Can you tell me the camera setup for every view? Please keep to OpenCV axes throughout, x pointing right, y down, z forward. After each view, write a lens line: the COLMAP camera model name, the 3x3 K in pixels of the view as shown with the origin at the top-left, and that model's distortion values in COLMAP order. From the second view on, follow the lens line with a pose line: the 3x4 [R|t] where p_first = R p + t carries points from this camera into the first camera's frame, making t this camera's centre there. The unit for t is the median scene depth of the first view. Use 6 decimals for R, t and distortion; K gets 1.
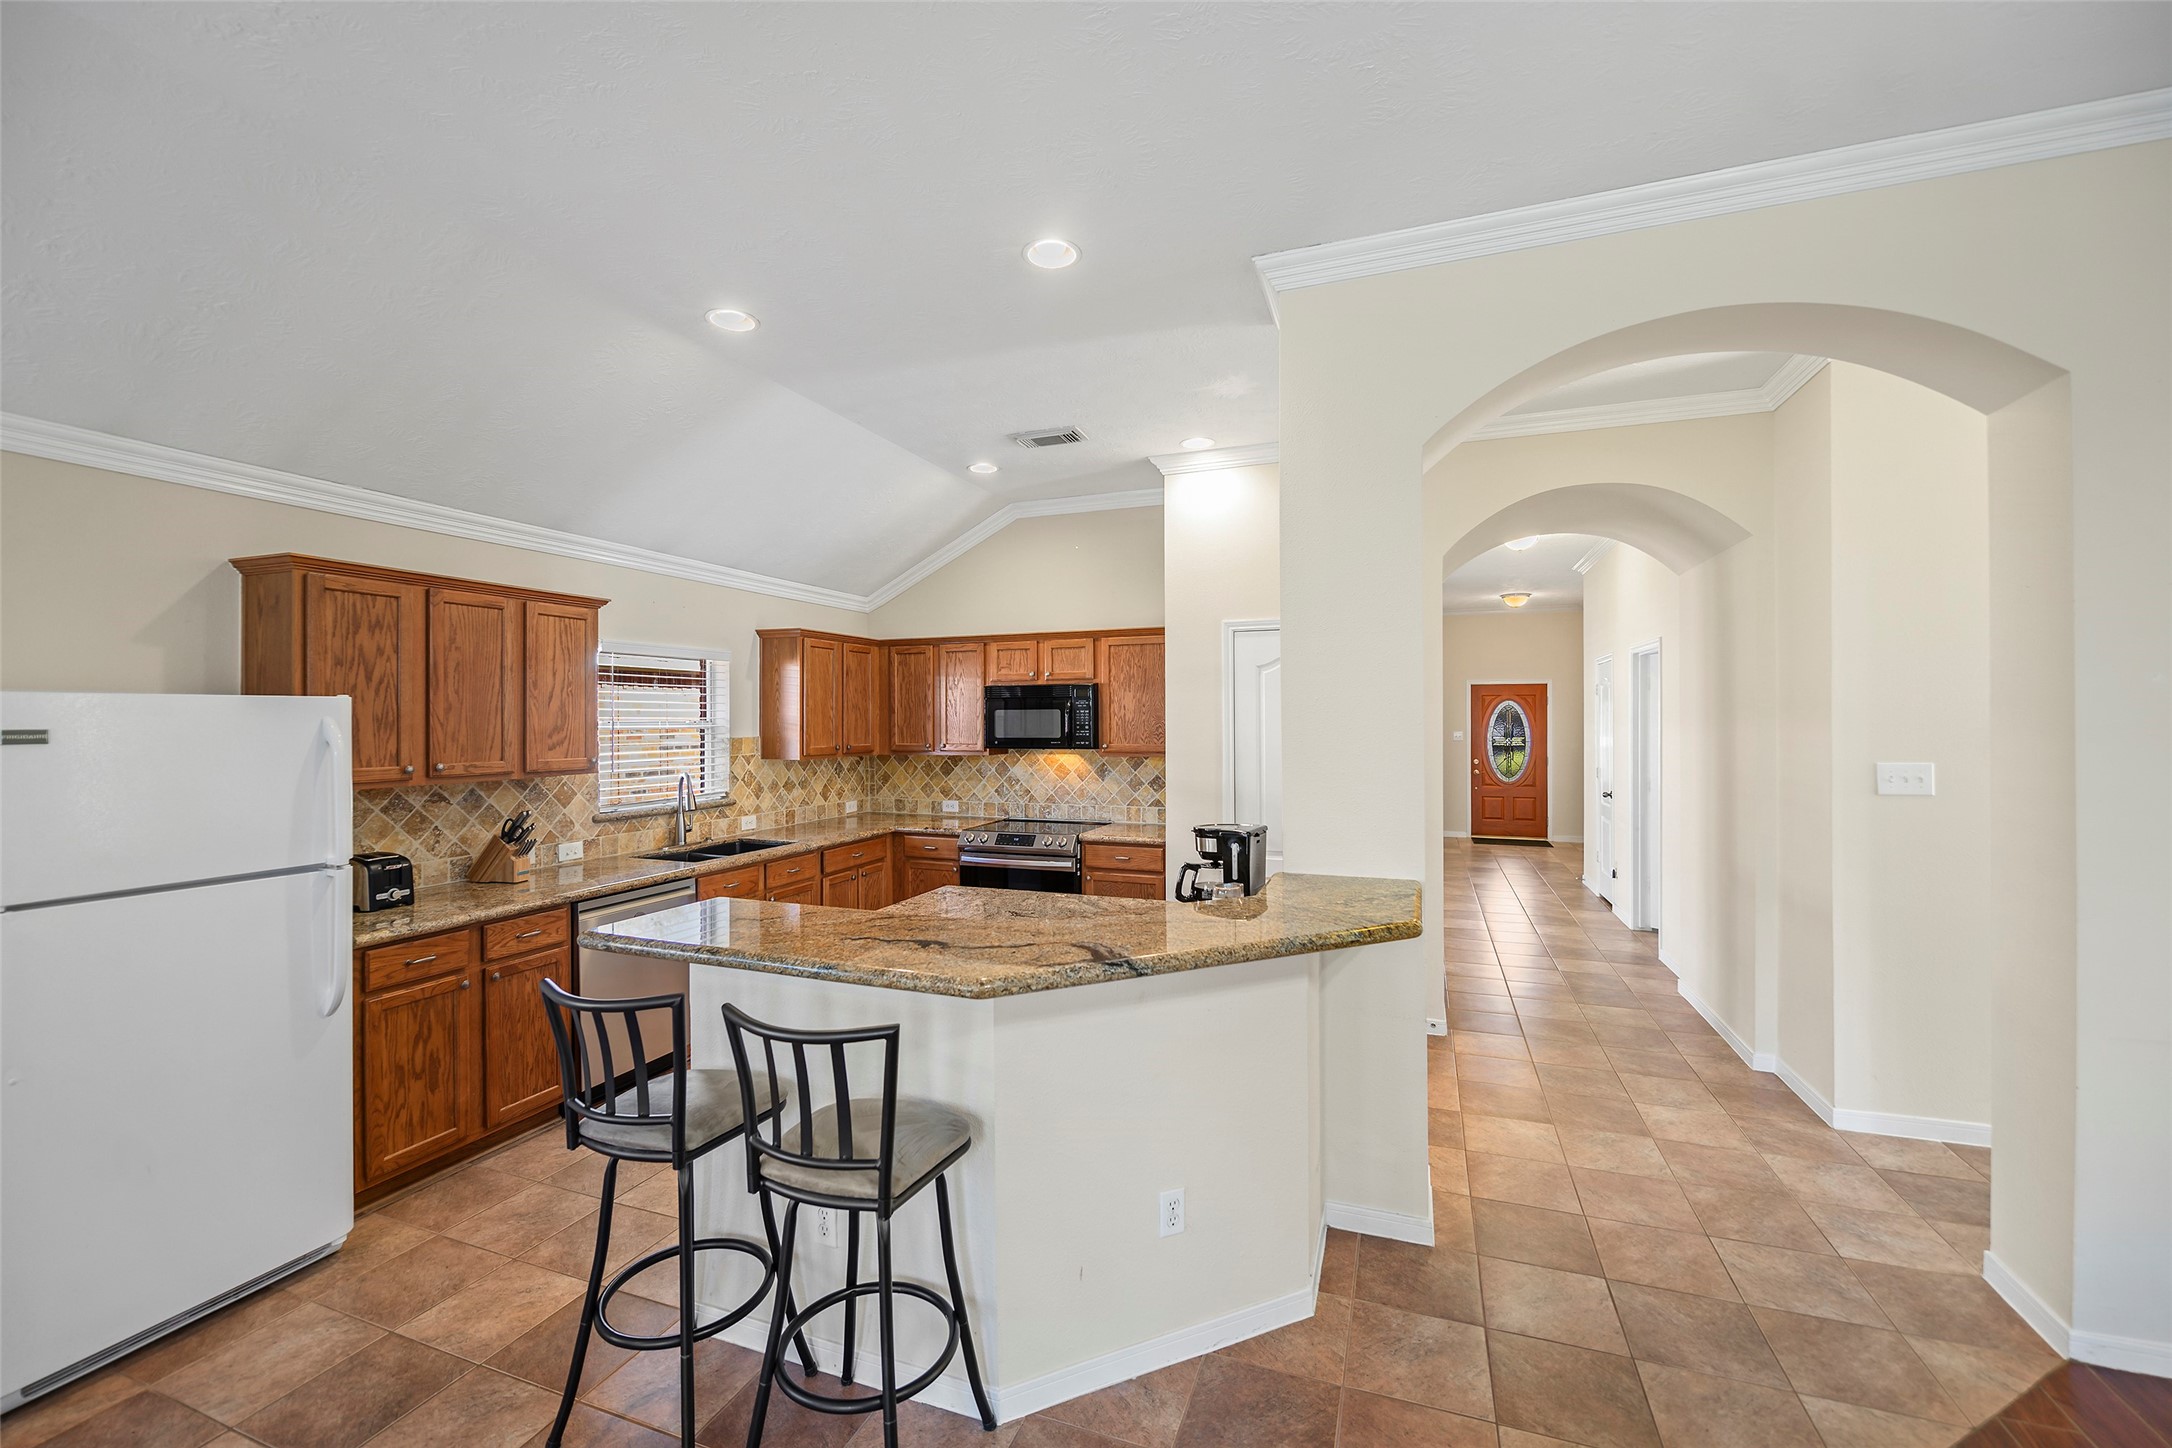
lens RADIAL K [[868.8, 0, 1096.6], [0, 868.8, 719.5], [0, 0, 1]] dist [-0.008138, 0.000778]
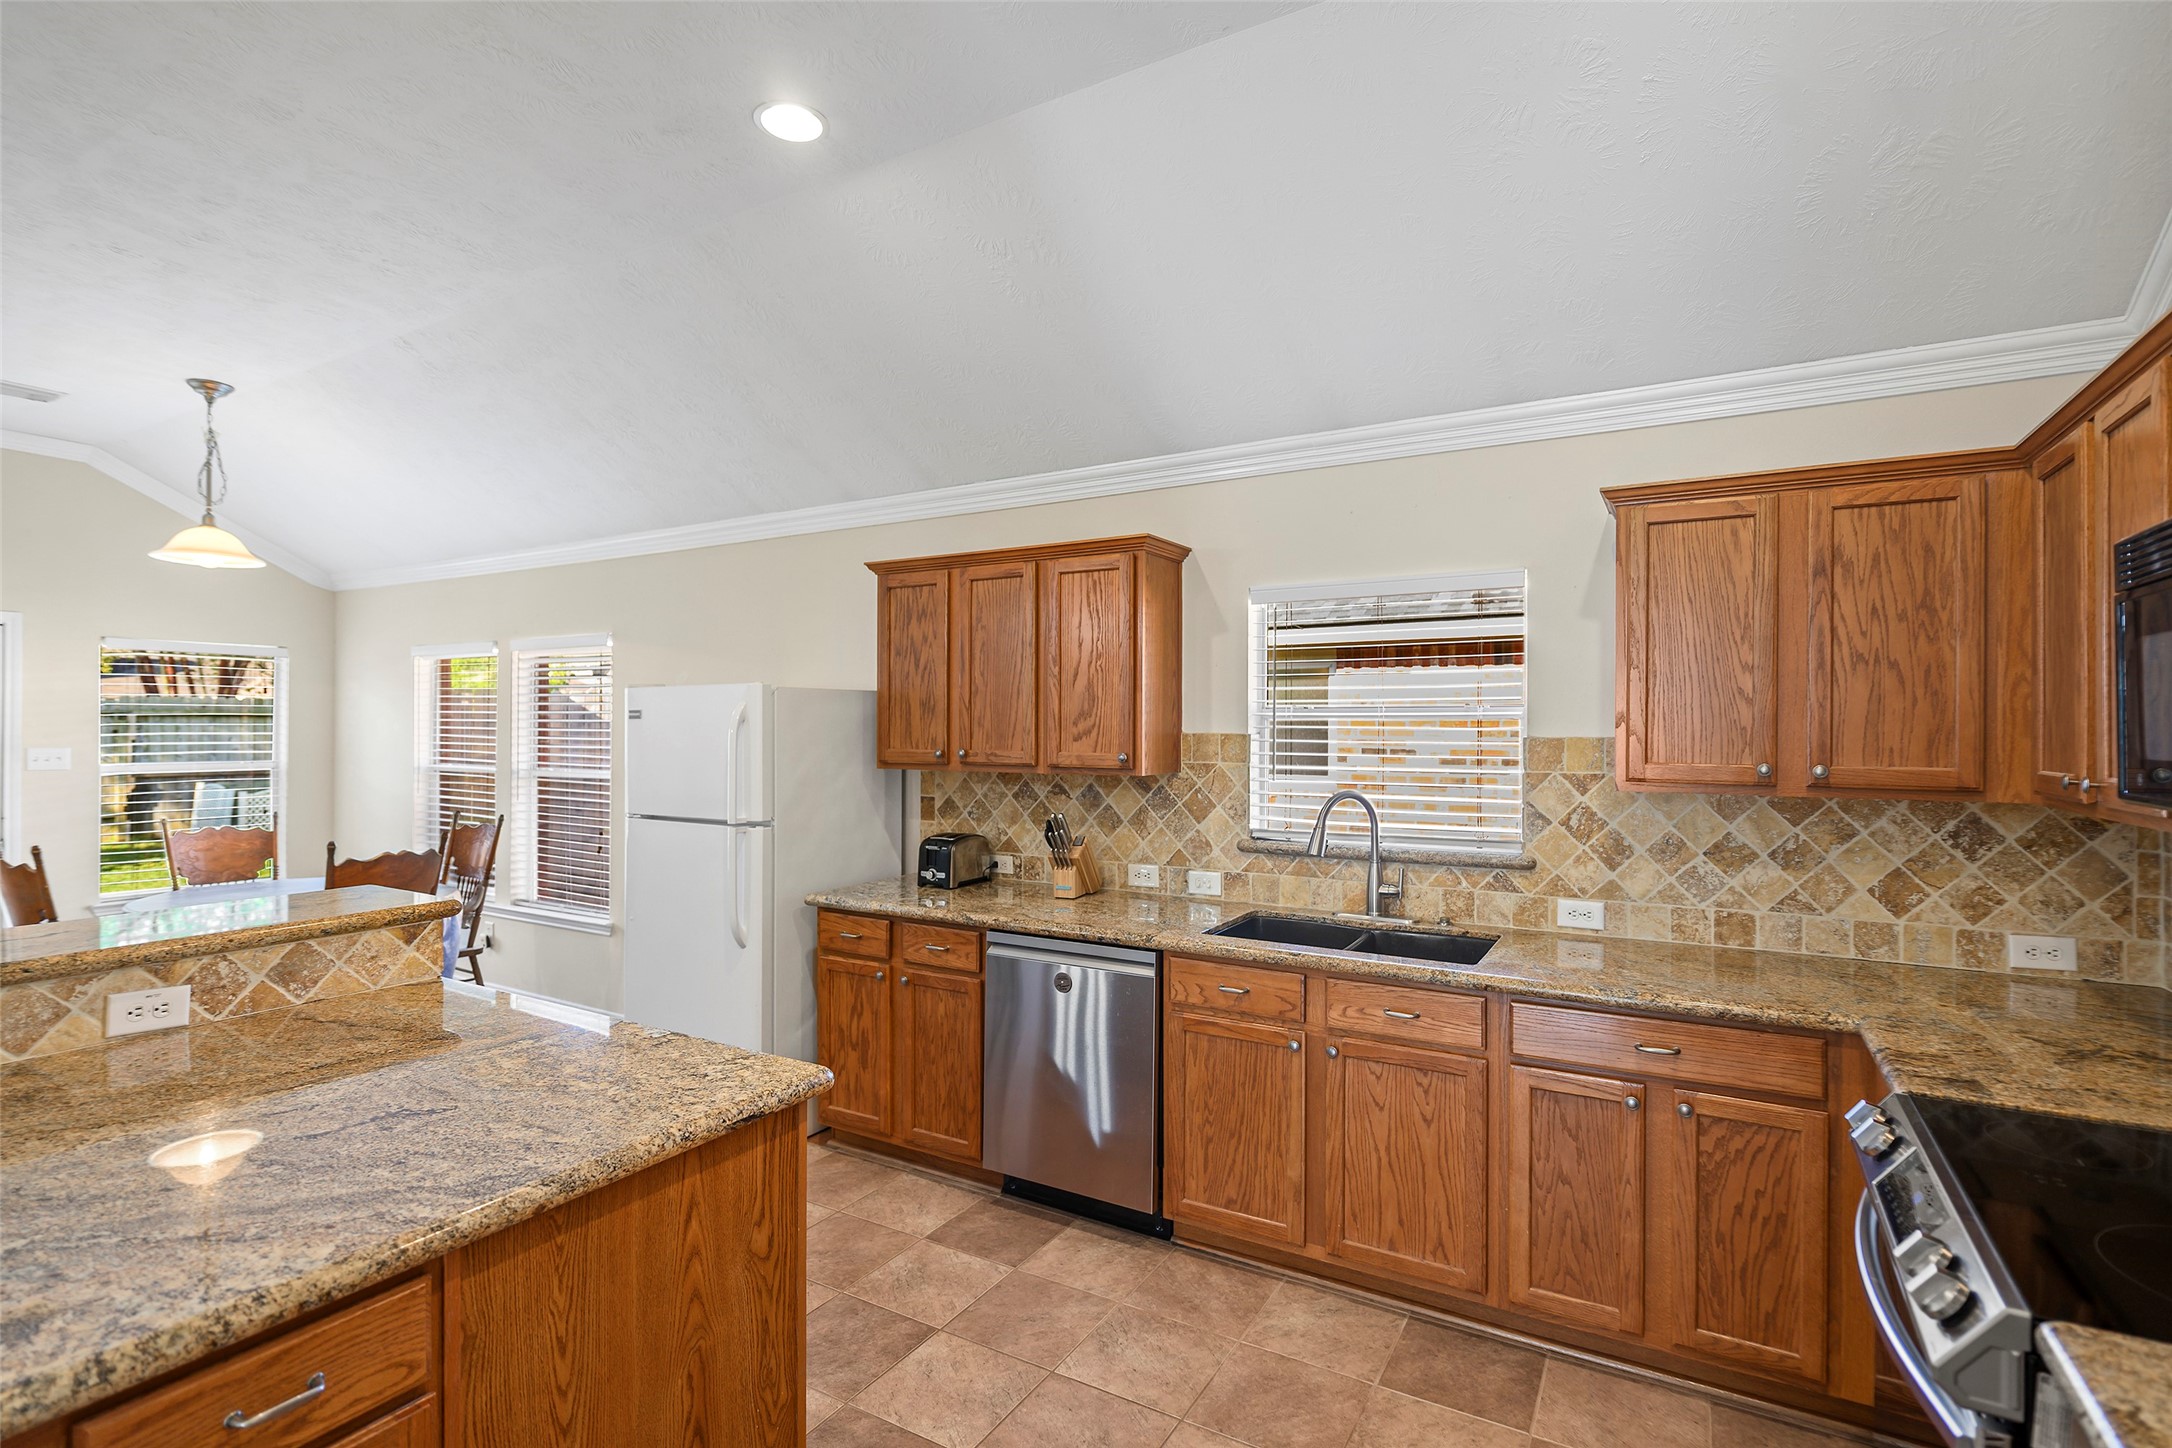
lens RADIAL K [[1026.9, 0, 1079.4], [0, 1026.9, 723.4], [0, 0, 1]] dist [-0.005538, 0.001367]
pose [[-0.180288, 0.000952, -0.983613, 0.250569], [-0.001697, 0.999998, 0.001279, 0.014995], [0.983612, 0.001900, -0.180286, 0.987527]]
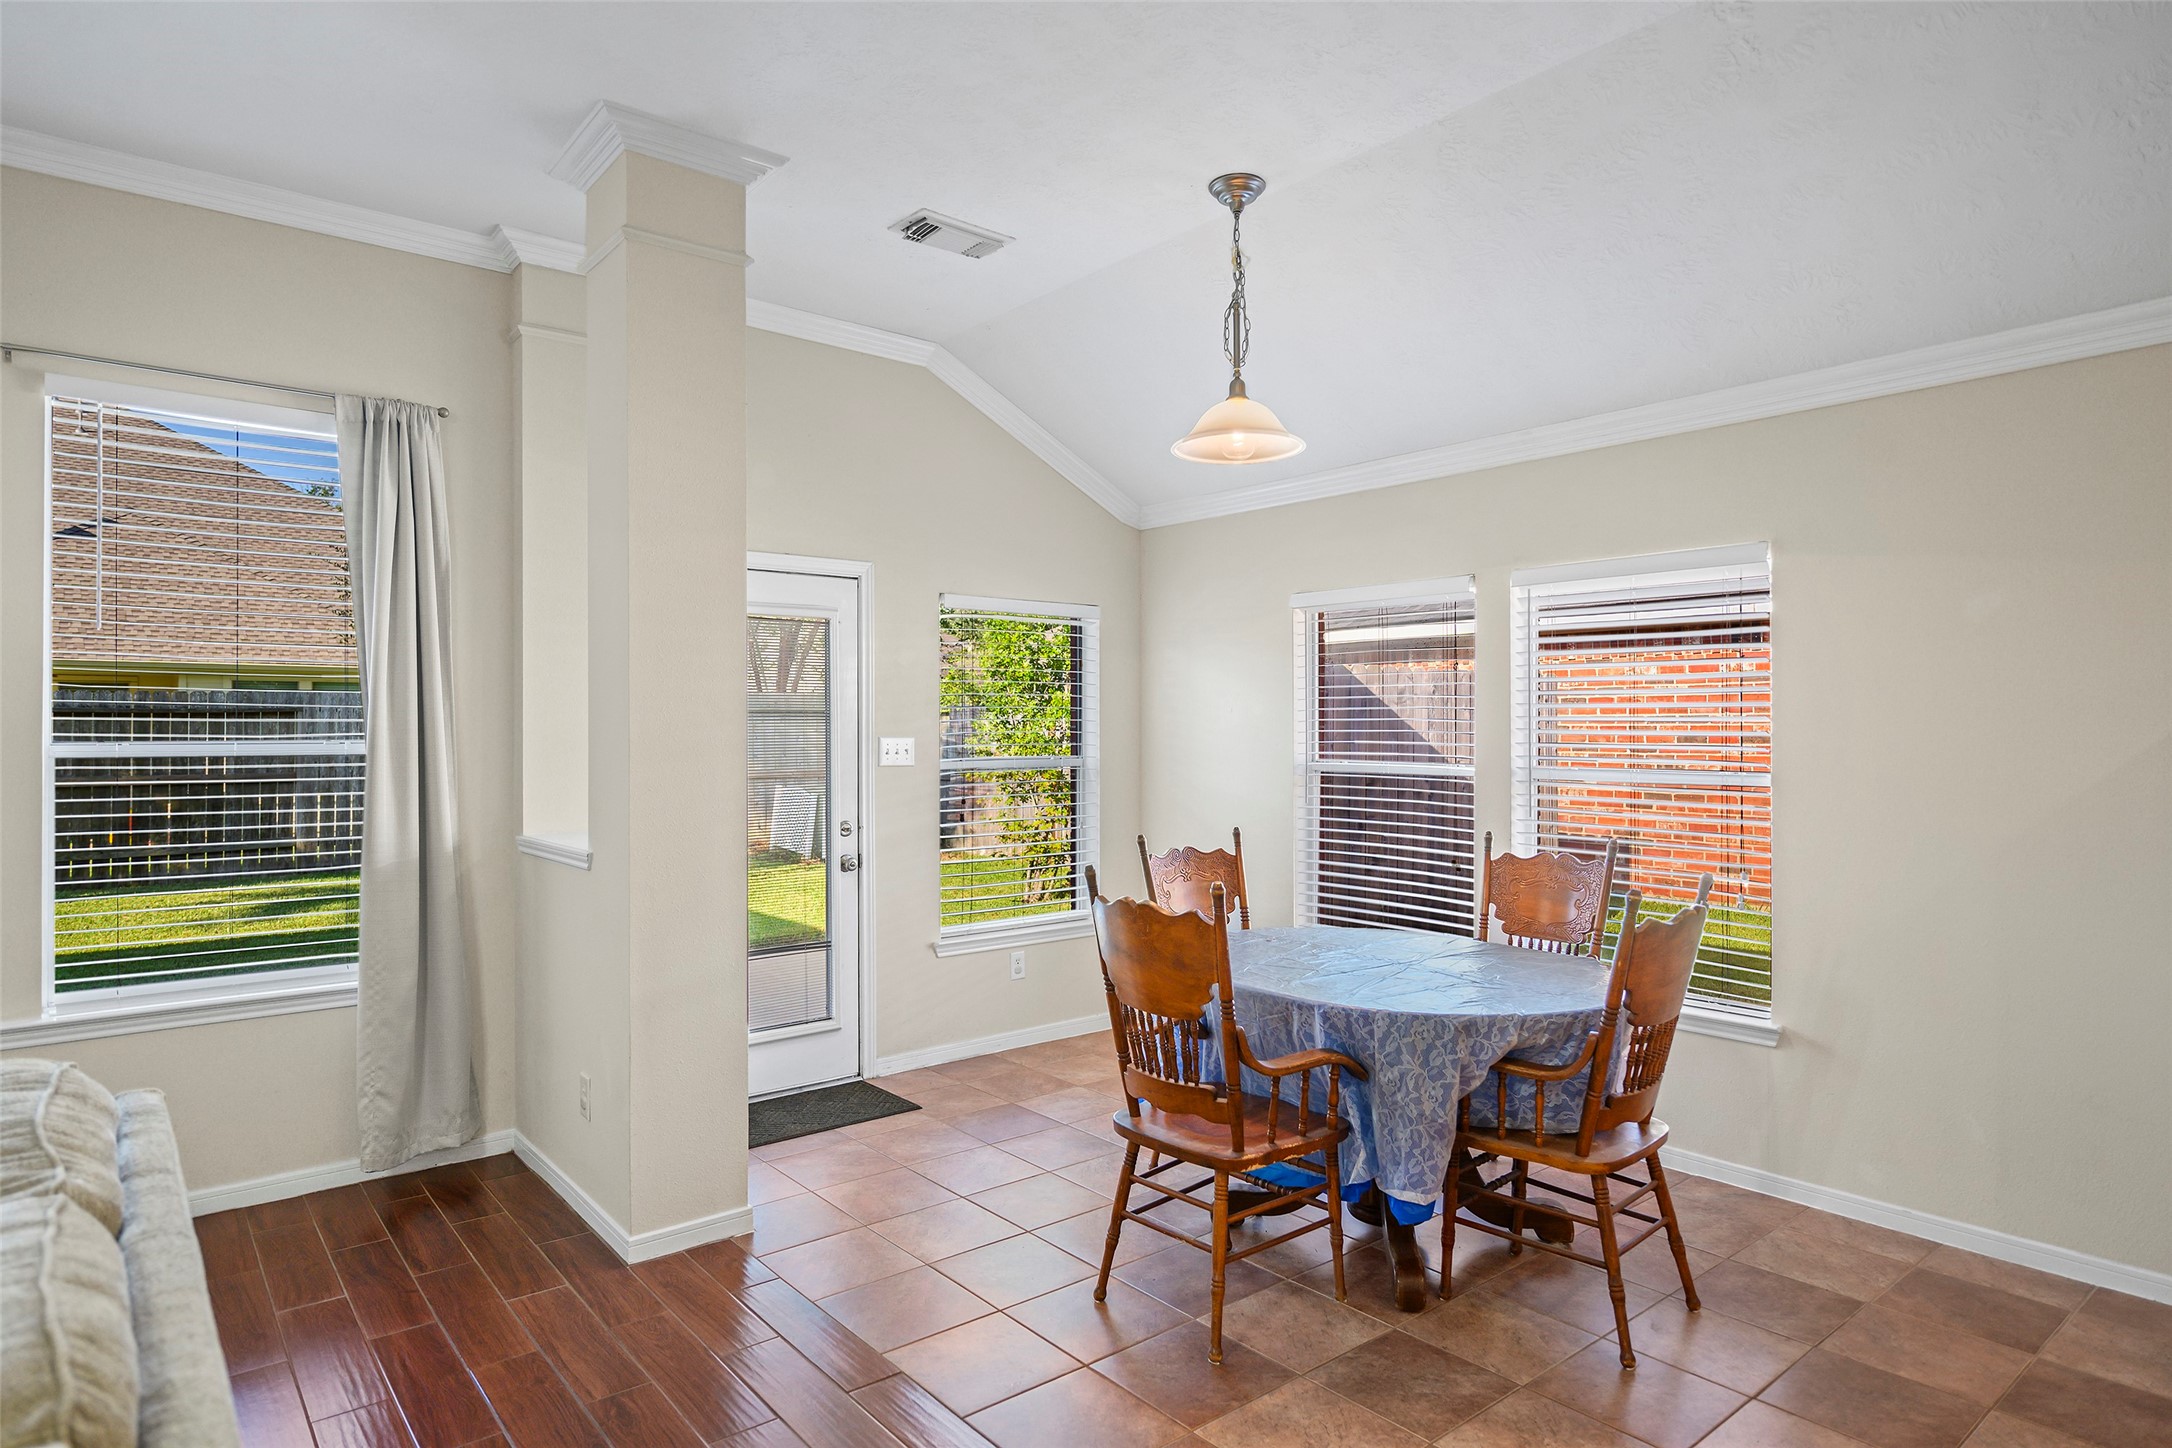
lens RADIAL K [[1228.1, 0, 1068.8], [0, 1228.1, 727.0], [0, 0, 1]] dist [-0.005281, 0.000928]
pose [[-0.513470, 0.002974, -0.858102, 0.155234], [0.004512, 0.999990, 0.000765, 0.038371], [0.858095, -0.003479, -0.513478, 0.249698]]
